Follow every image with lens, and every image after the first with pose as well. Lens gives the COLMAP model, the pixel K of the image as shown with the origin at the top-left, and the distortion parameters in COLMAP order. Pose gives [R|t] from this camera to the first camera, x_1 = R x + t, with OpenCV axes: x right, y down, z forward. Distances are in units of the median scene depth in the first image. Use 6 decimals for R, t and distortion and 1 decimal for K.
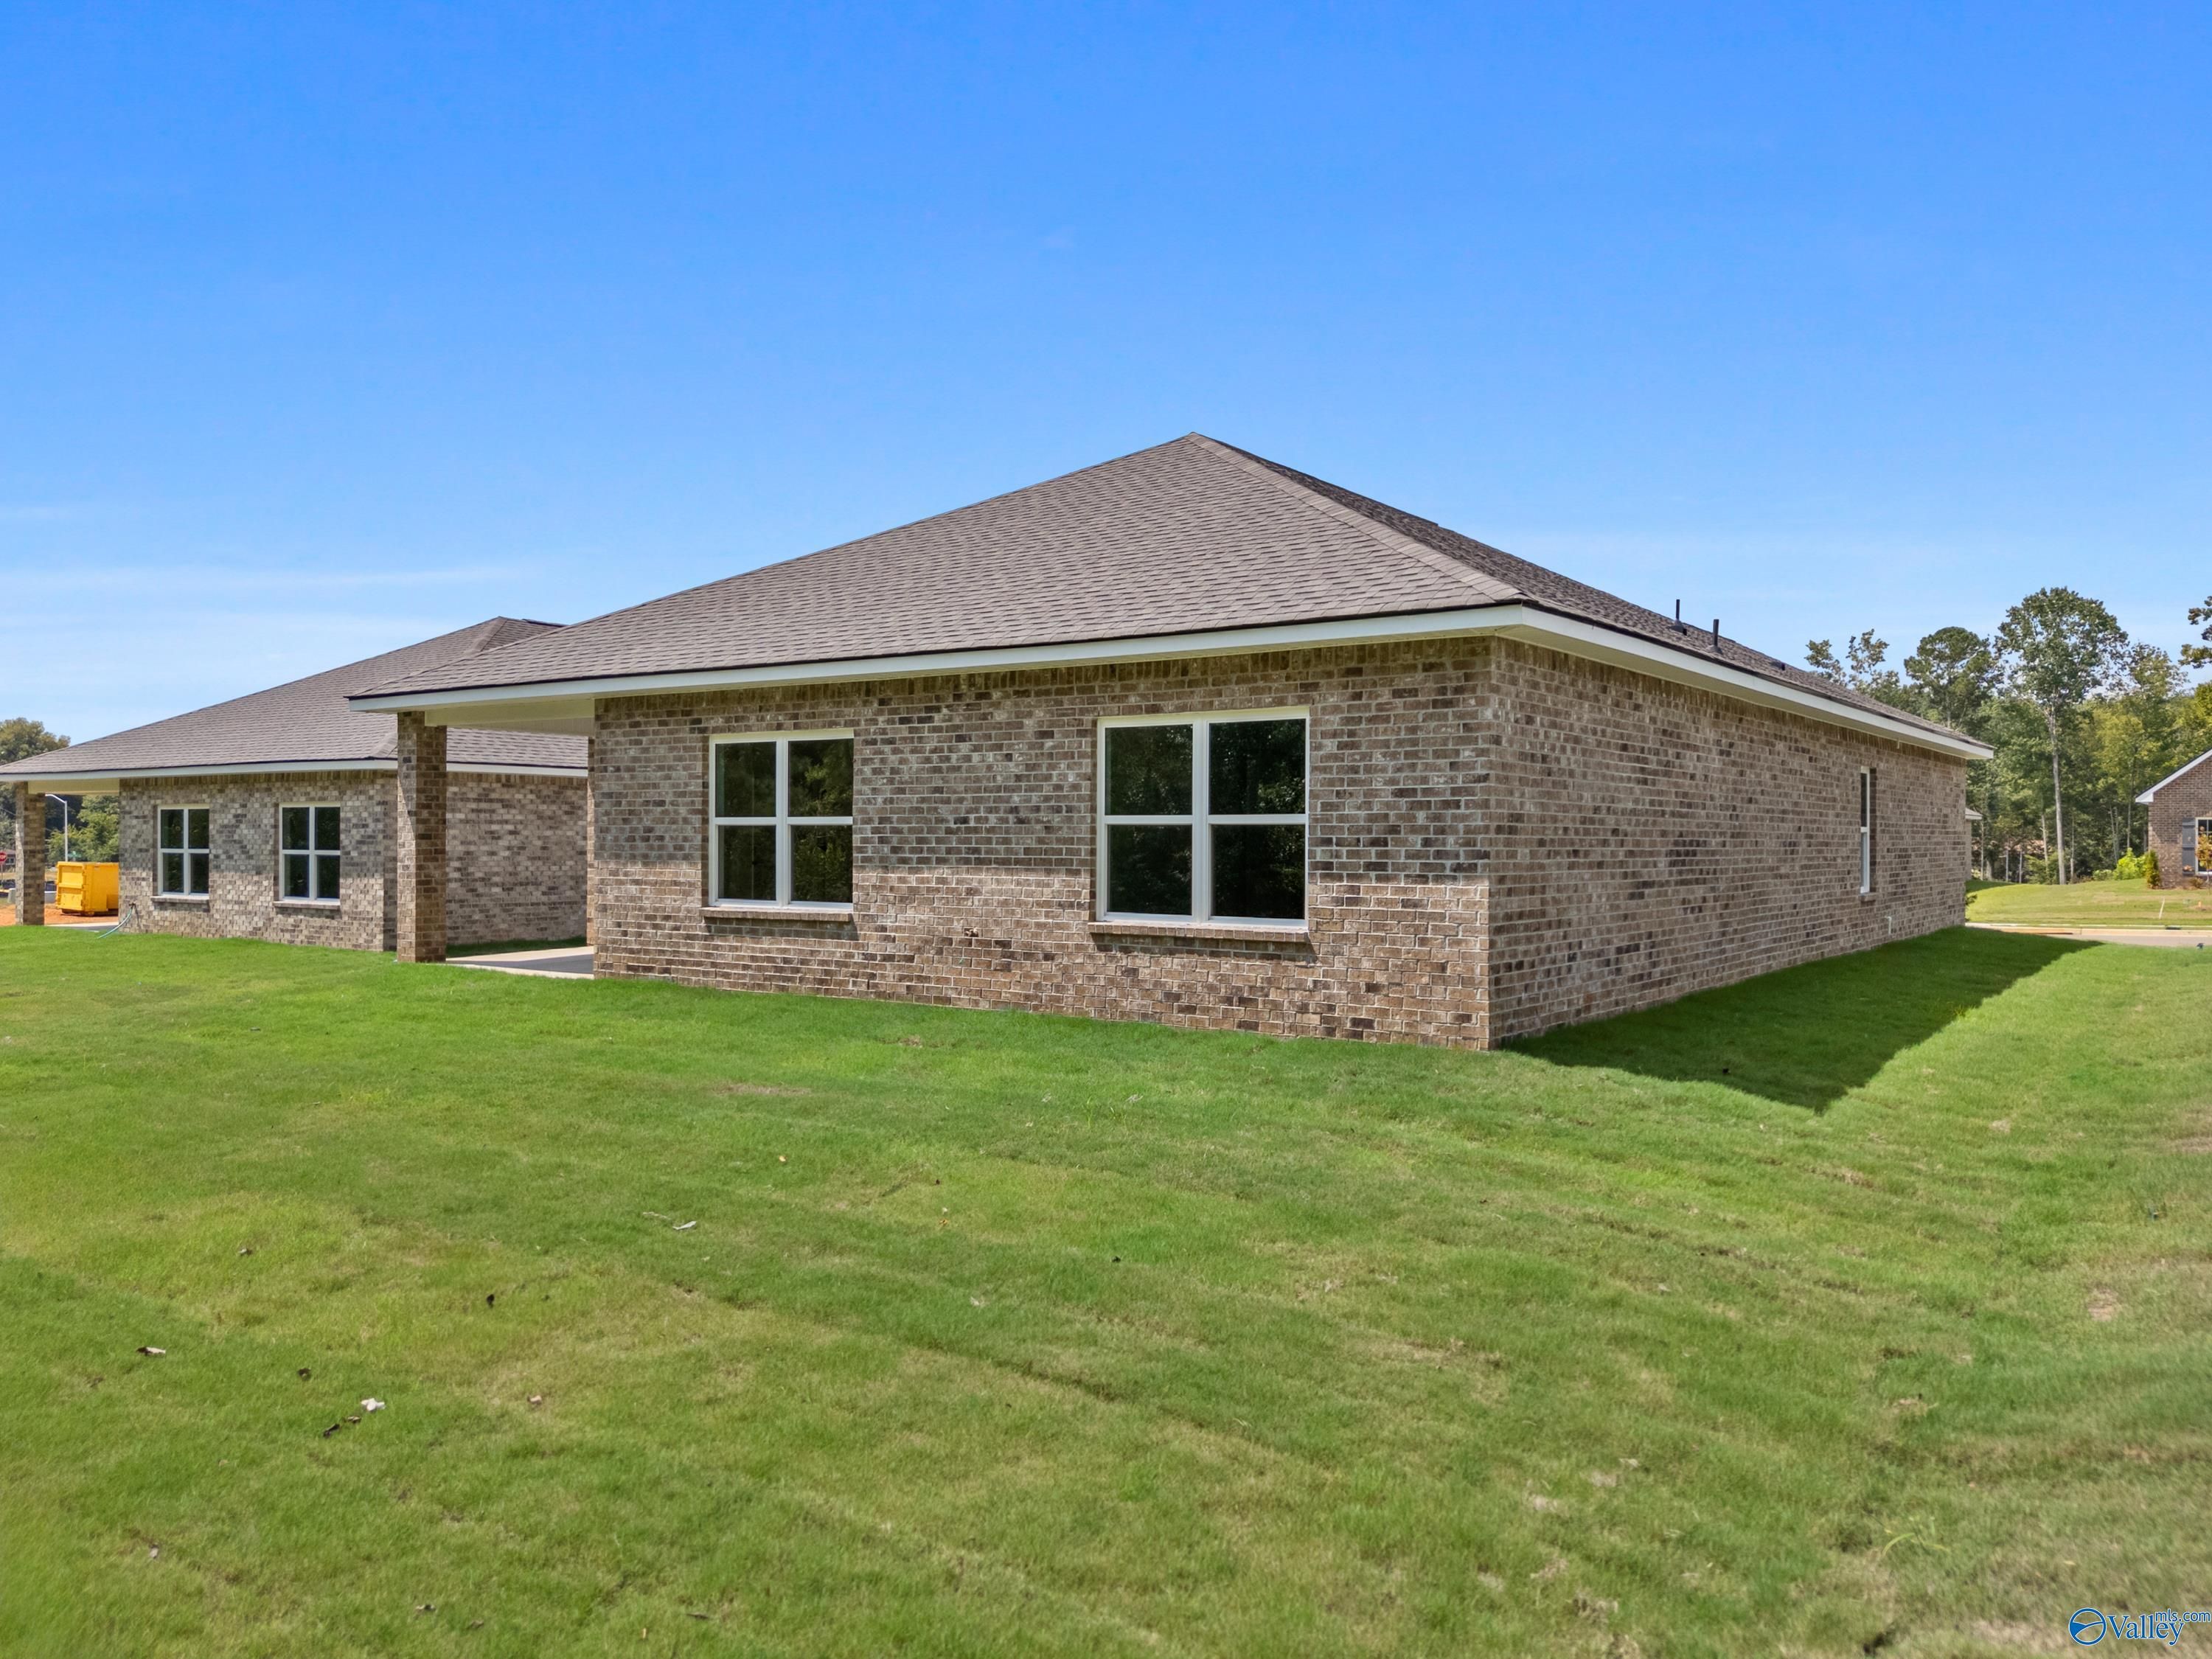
lens RADIAL K [[1568.1, 0, 1106.0], [0, 1568.1, 829.5], [0, 0, 1]] dist [0.234754, -0.312699]
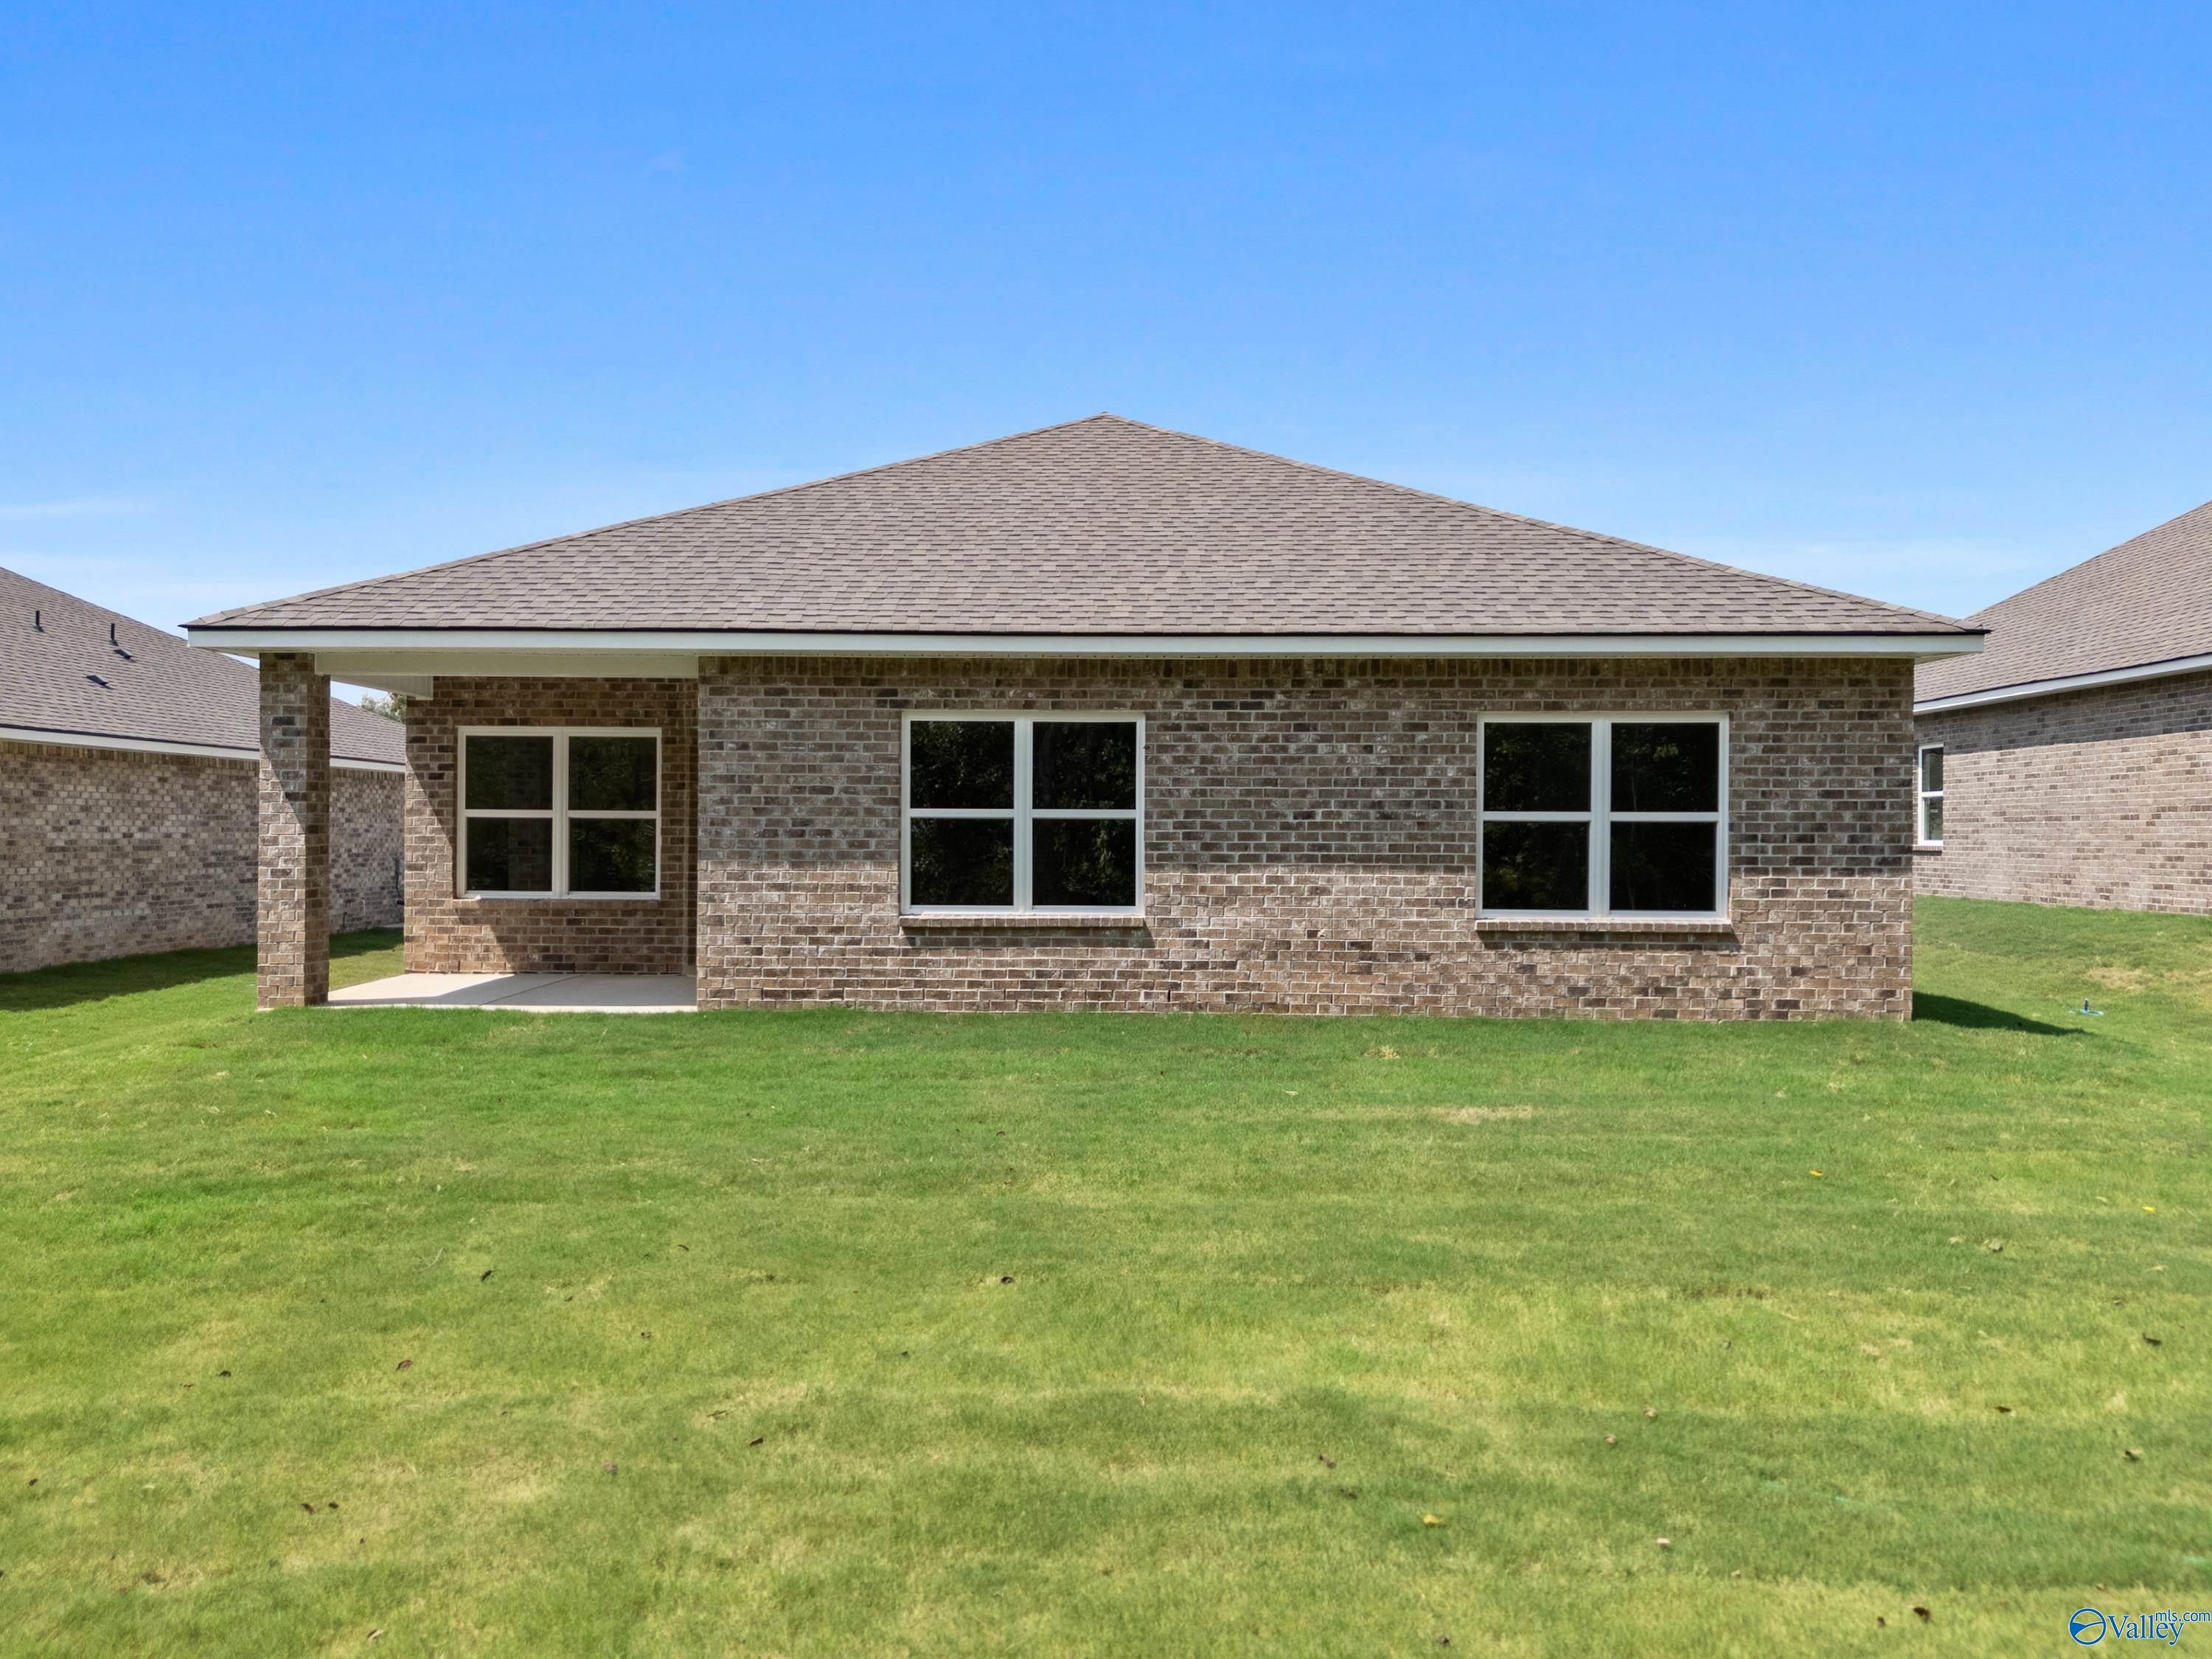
lens RADIAL K [[1573.0, 0, 1090.8], [0, 1573.0, 830.5], [0, 0, 1]] dist [0.232212, -0.415640]
pose [[0.825235, 0.000969, 0.564789, -0.732761], [-0.005221, 0.999969, 0.005914, -0.001507], [-0.564765, -0.007829, 0.825214, 0.296105]]
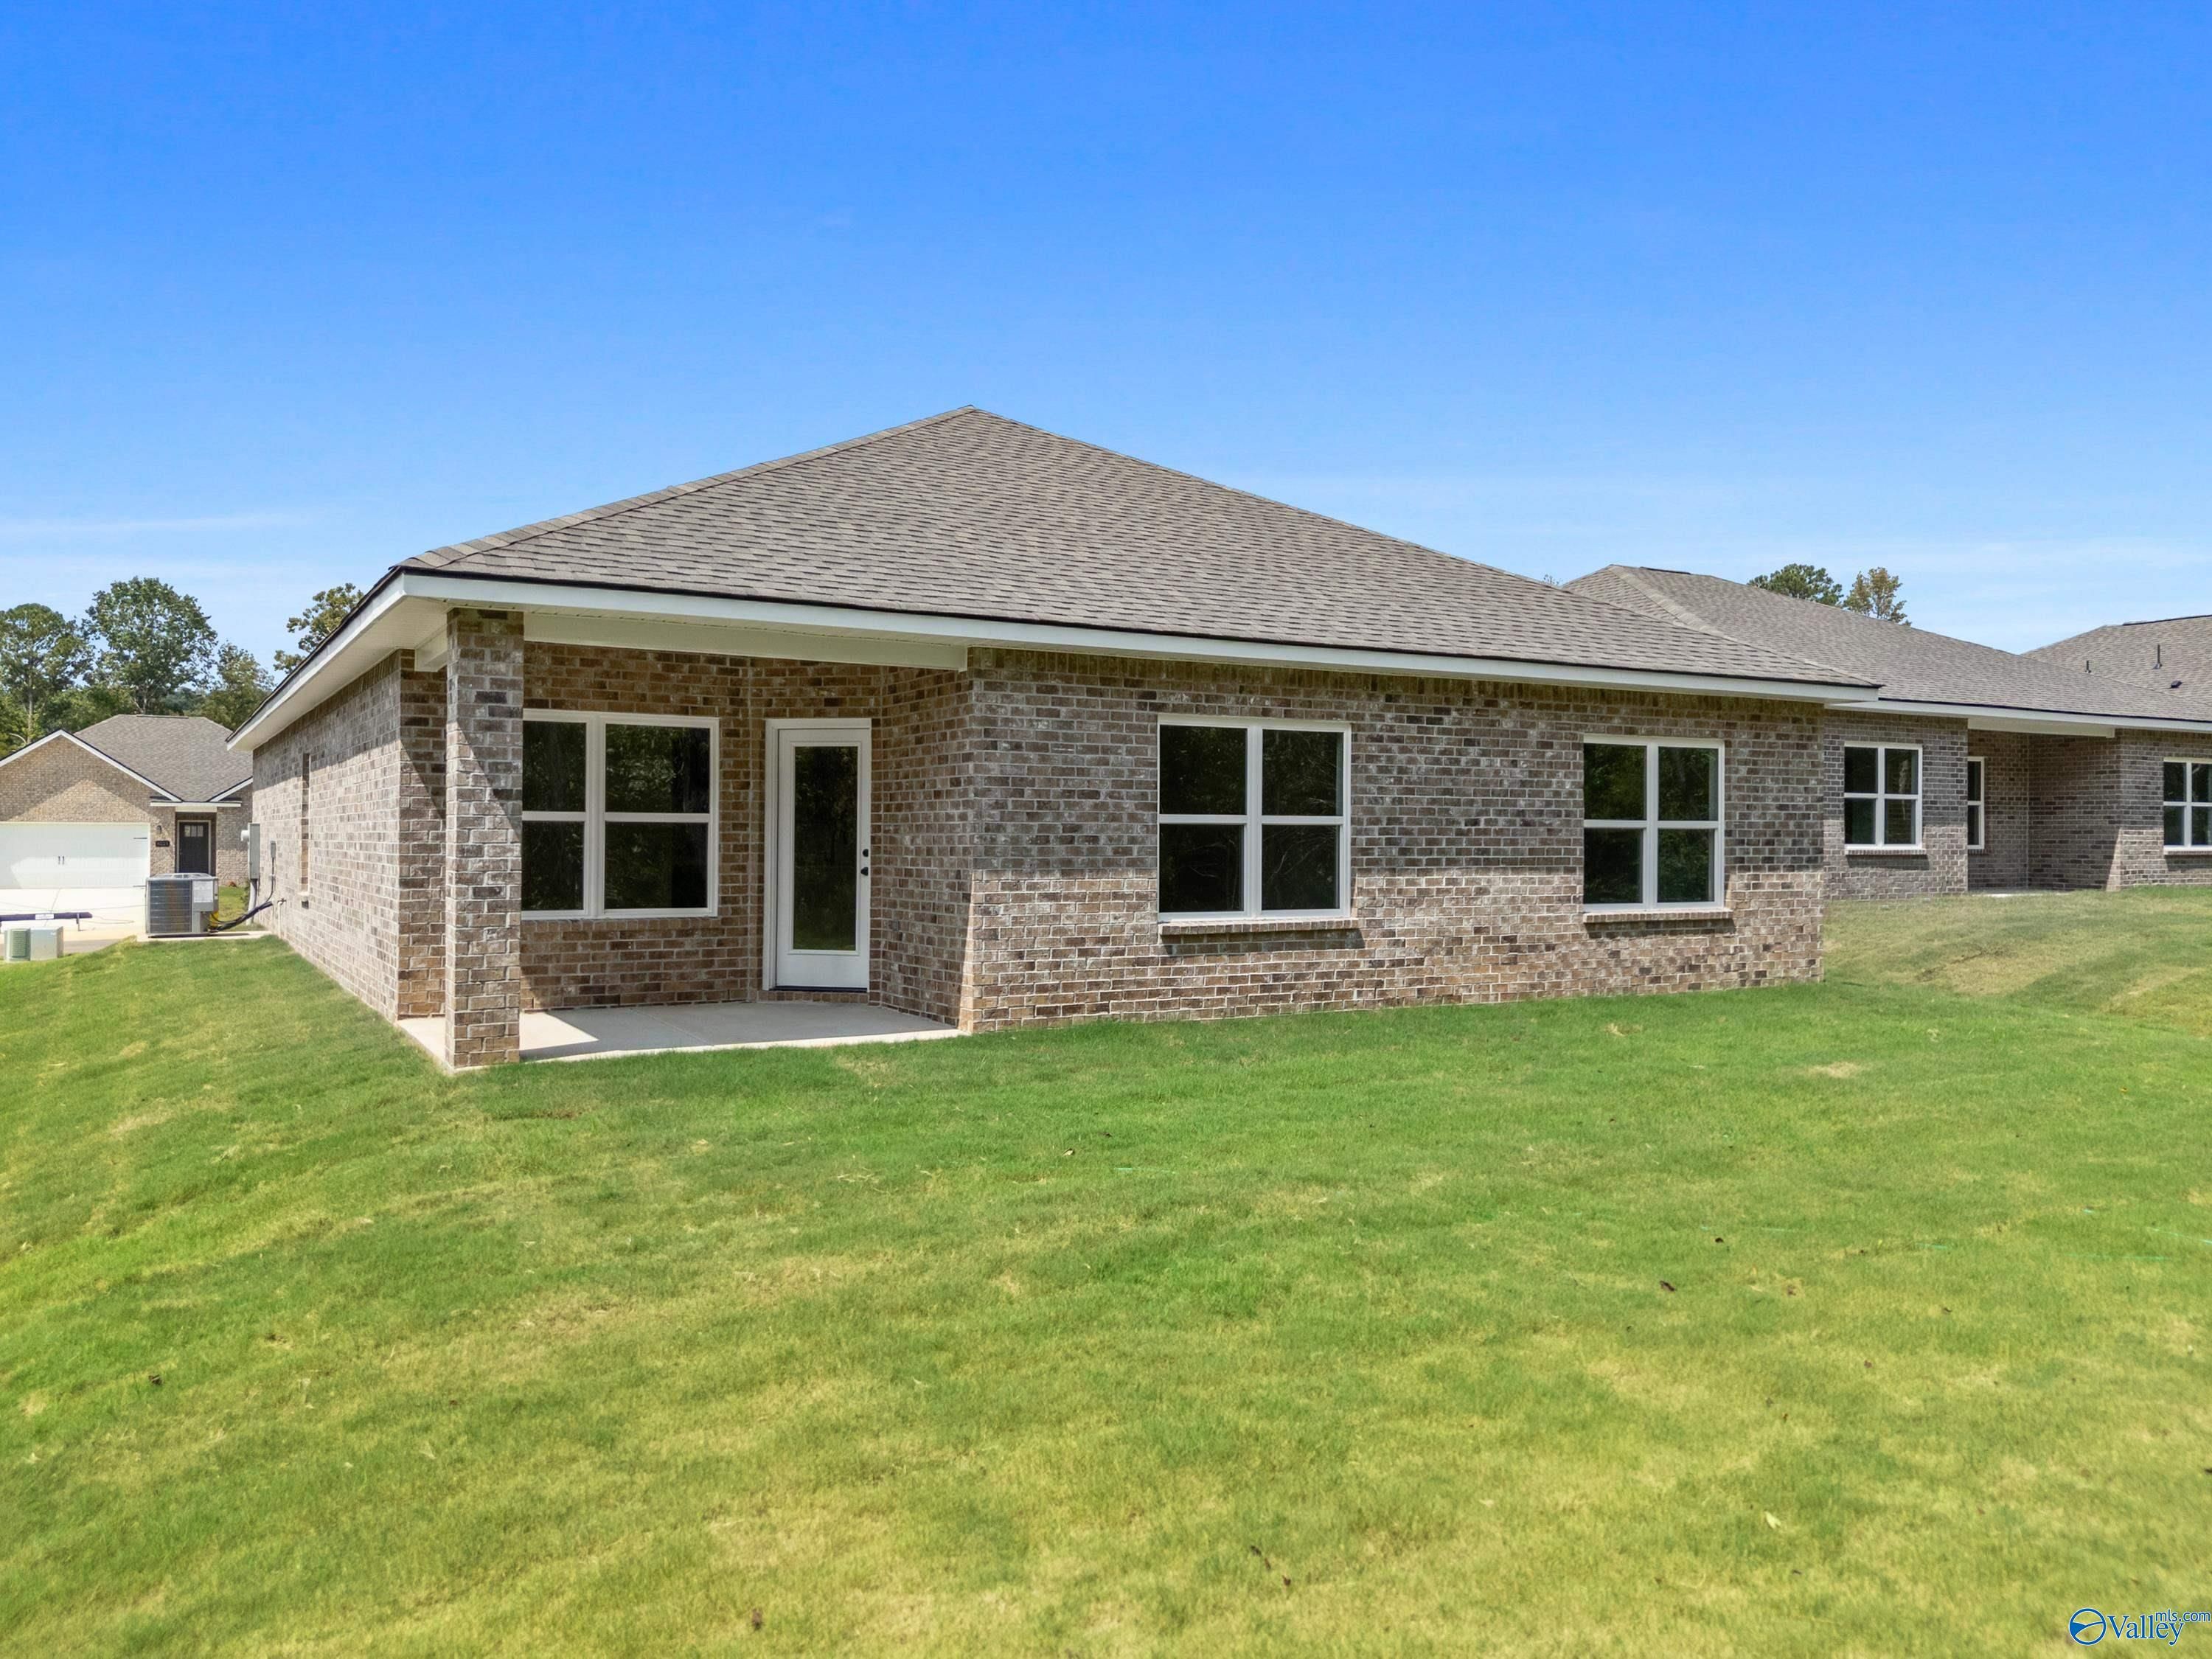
lens RADIAL K [[1568.1, 0, 1106.0], [0, 1568.1, 829.5], [0, 0, 1]] dist [0.234754, -0.312699]
pose [[0.415313, 0.002779, 0.909674, -1.142692], [-0.007598, 0.999971, 0.000414, 0.000351], [-0.909647, -0.007084, 0.415323, 0.790661]]
